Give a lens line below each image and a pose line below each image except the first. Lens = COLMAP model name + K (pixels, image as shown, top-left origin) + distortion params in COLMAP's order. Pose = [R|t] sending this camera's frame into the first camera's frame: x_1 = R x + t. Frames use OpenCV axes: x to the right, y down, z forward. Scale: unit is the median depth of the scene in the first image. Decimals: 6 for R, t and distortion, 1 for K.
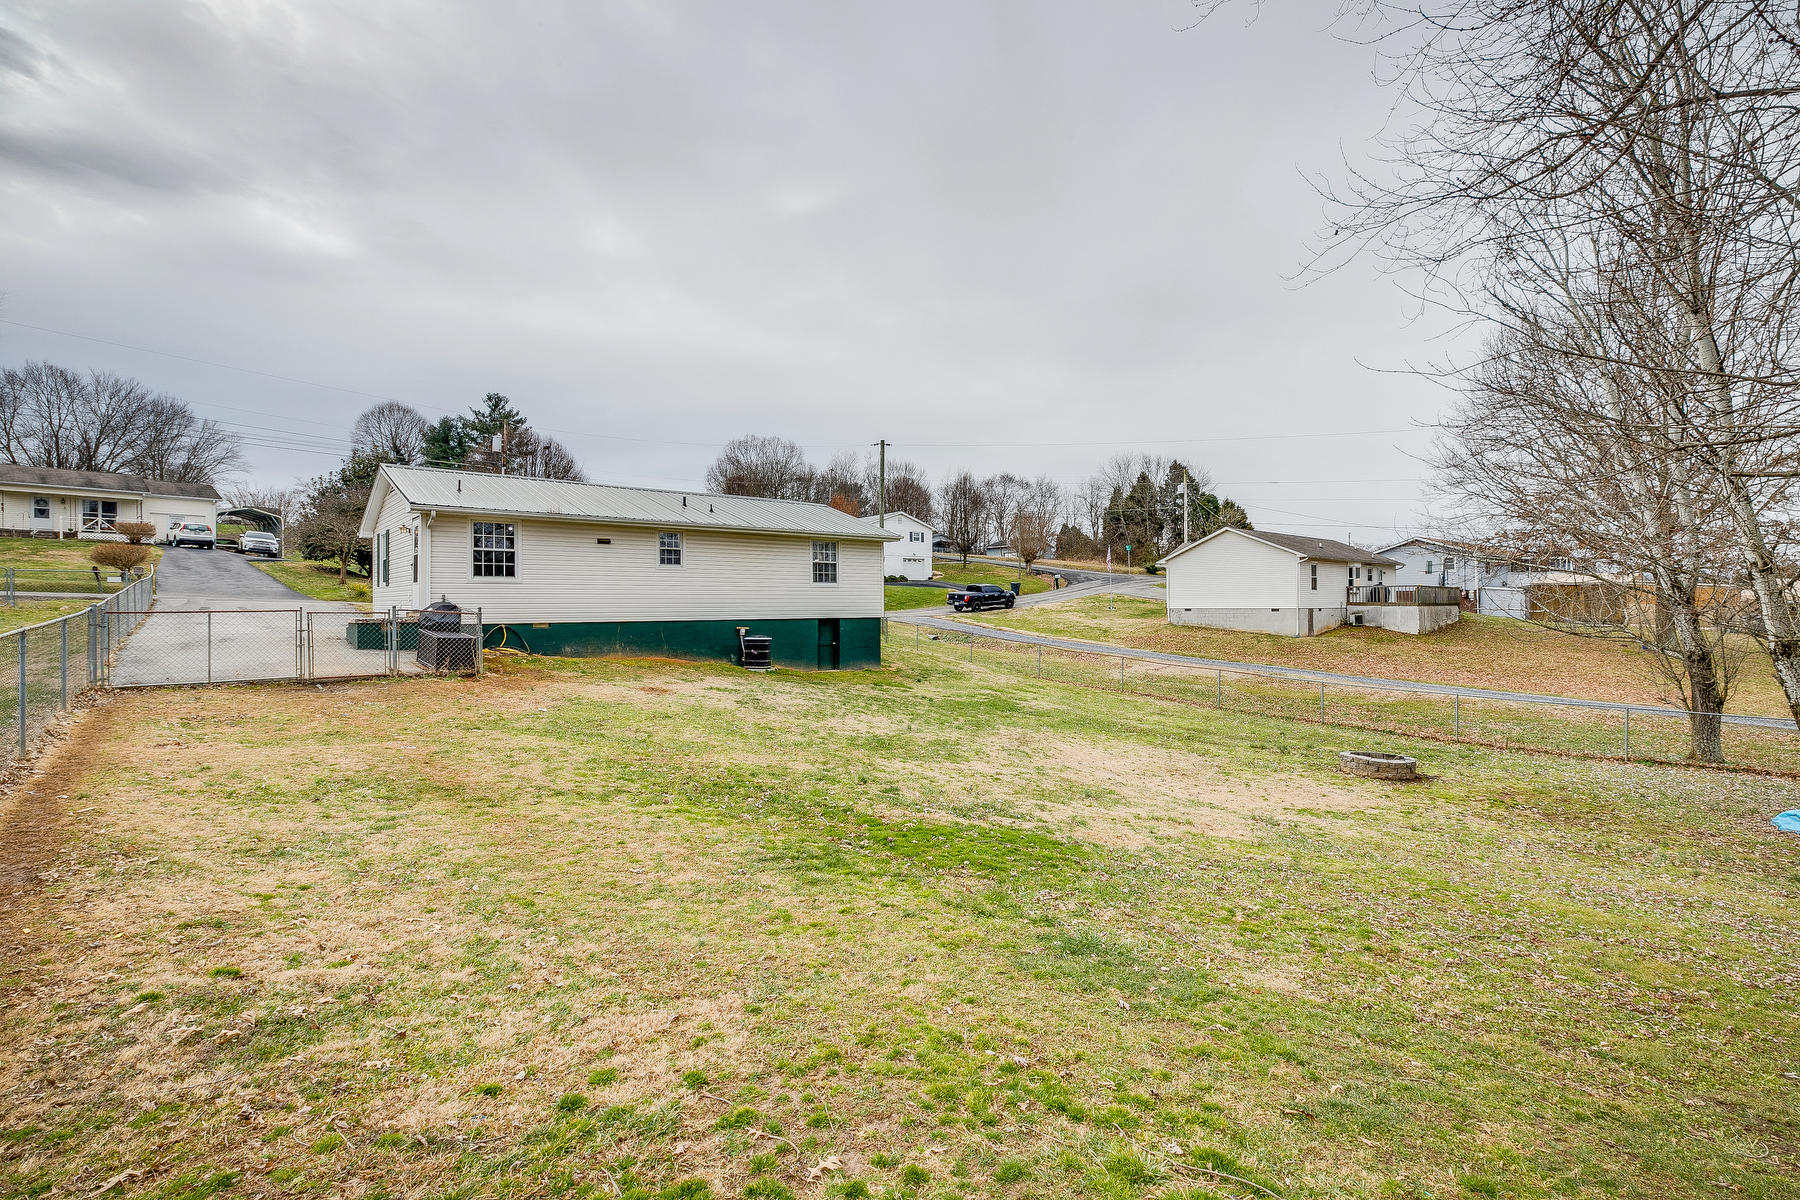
lens RADIAL K [[818.4, 0, 907.5], [0, 818.4, 600.7], [0, 0, 1]] dist [0.011349, 0.000031]
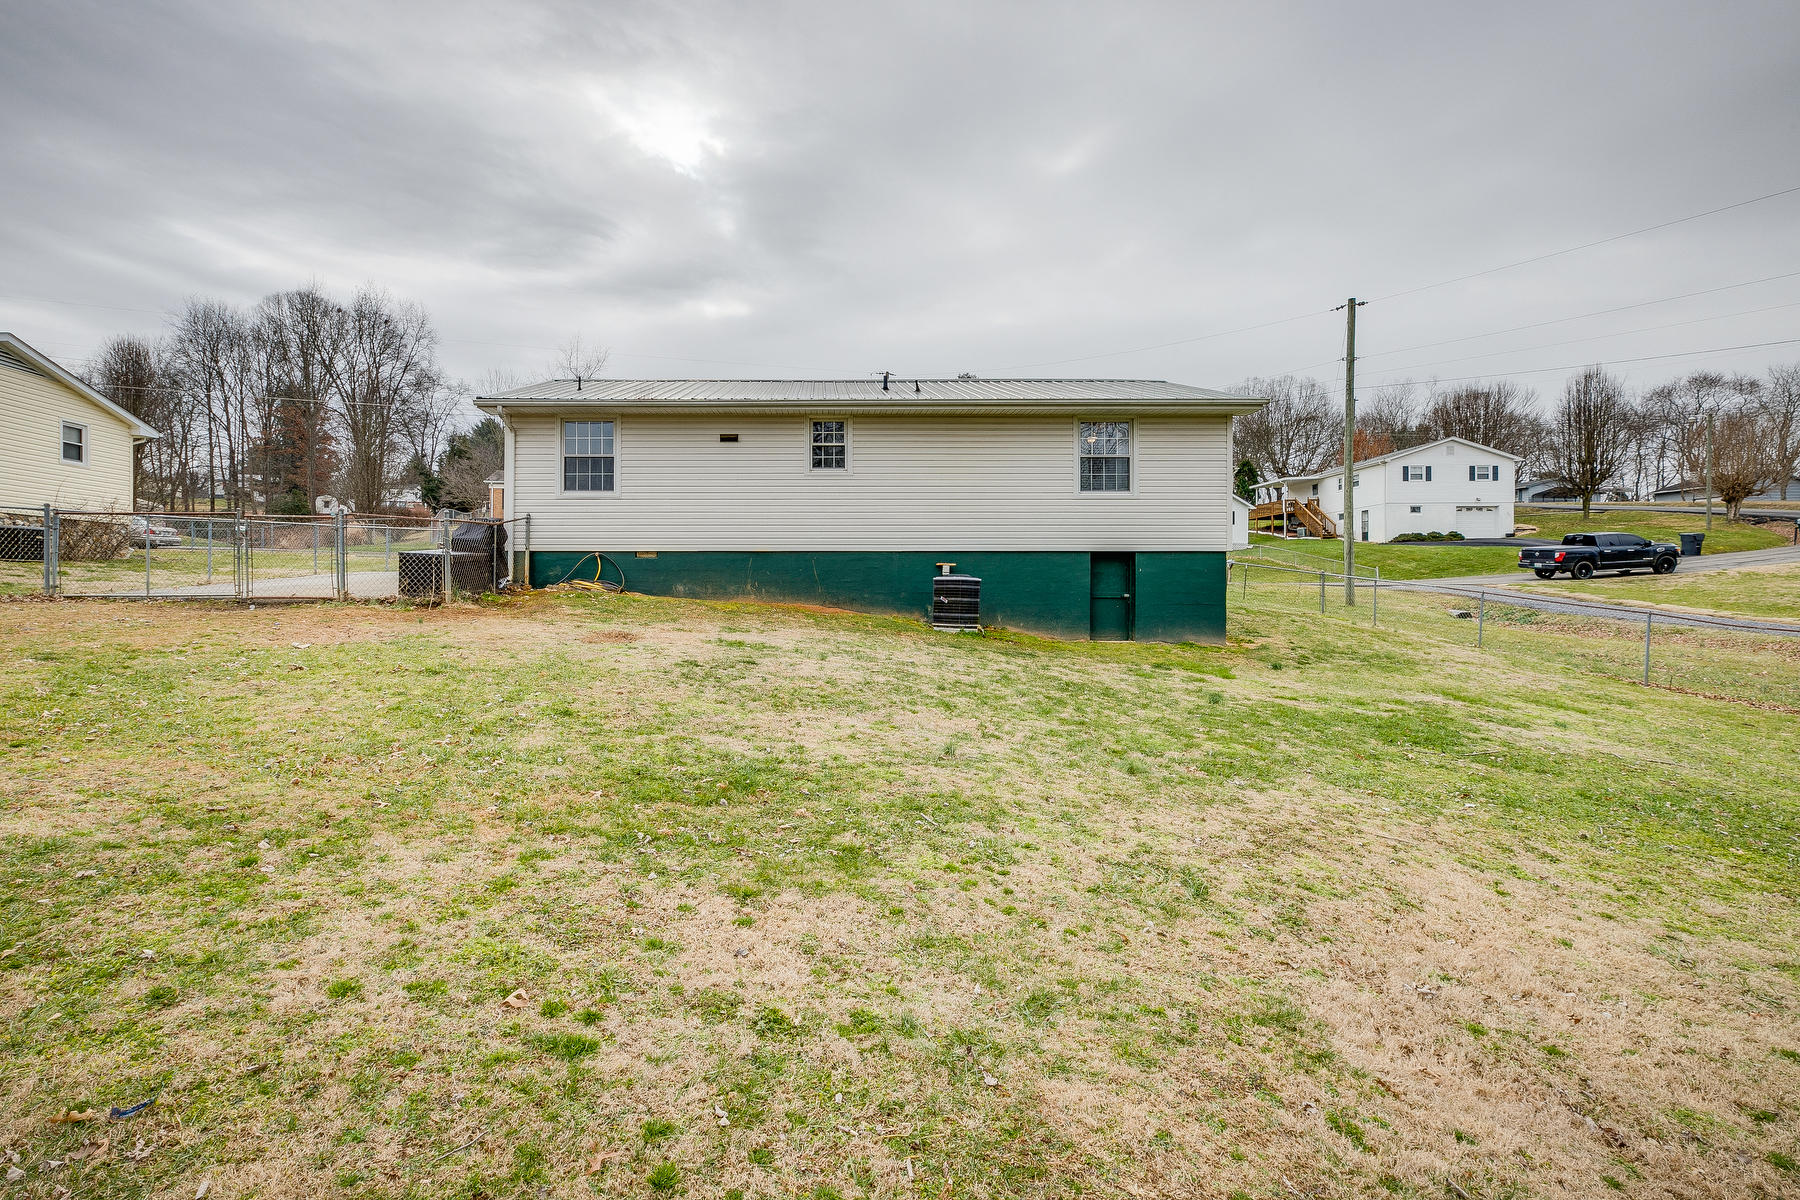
lens RADIAL K [[818.4, 0, 885.1], [0, 818.4, 600.5], [0, 0, 1]] dist [0.011349, 0.000031]
pose [[0.772741, 0.001717, -0.634719, 0.146420], [0.001291, 0.999990, 0.004277, 0.052175], [0.634720, -0.004124, 0.772731, 0.426433]]
